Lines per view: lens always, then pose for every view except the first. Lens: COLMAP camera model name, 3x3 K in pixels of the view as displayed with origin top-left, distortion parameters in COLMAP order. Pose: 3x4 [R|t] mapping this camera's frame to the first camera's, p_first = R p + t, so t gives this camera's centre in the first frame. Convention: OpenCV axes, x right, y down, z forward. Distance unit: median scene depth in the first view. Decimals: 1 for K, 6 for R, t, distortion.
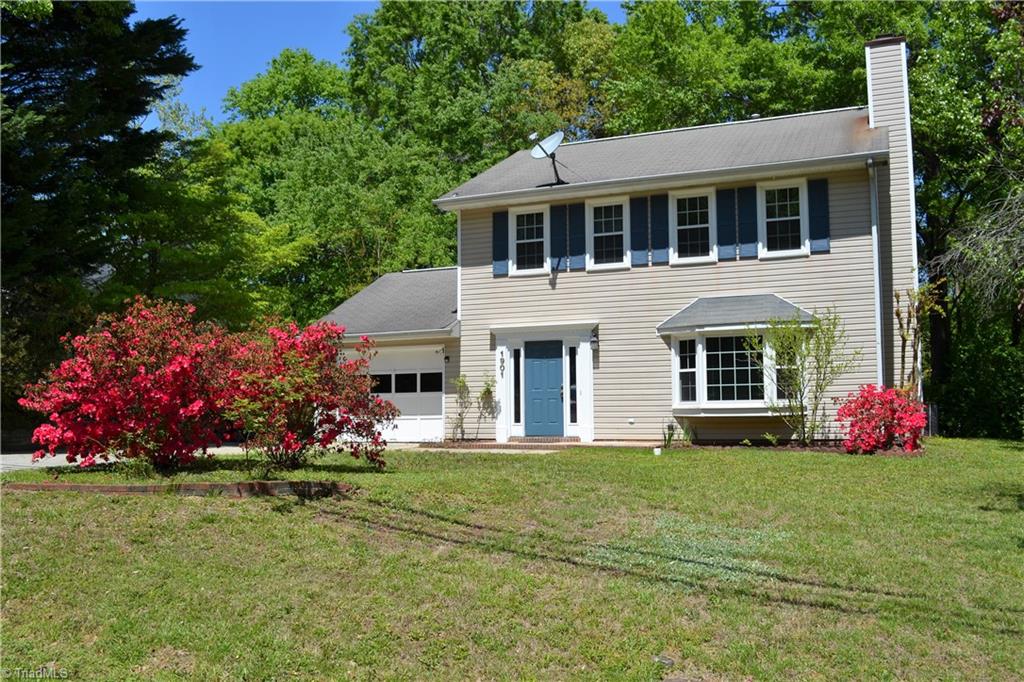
lens RADIAL K [[915.5, 0, 510.2], [0, 915.5, 343.7], [0, 0, 1]] dist [-0.064599, -0.024163]
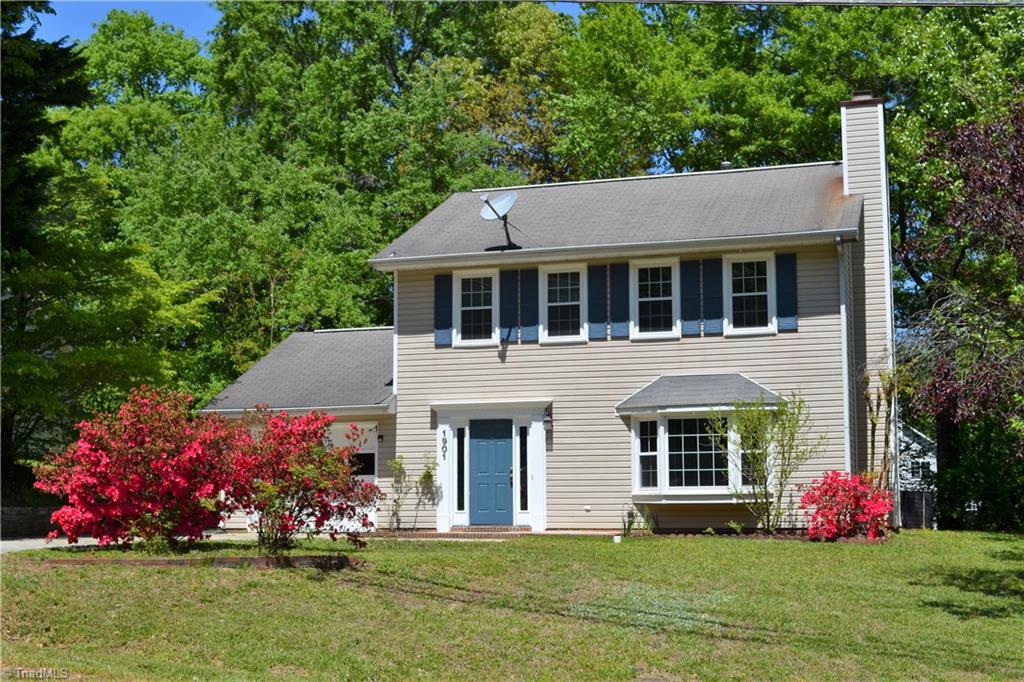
lens RADIAL K [[1352.9, 0, 510.6], [0, 1352.9, 337.0], [0, 0, 1]] dist [-0.037272, 0.000000]
pose [[0.995579, 0.014515, 0.092795, -0.075417], [-0.010075, 0.998790, -0.048138, -0.021918], [-0.093382, 0.046990, 0.994521, -0.363494]]
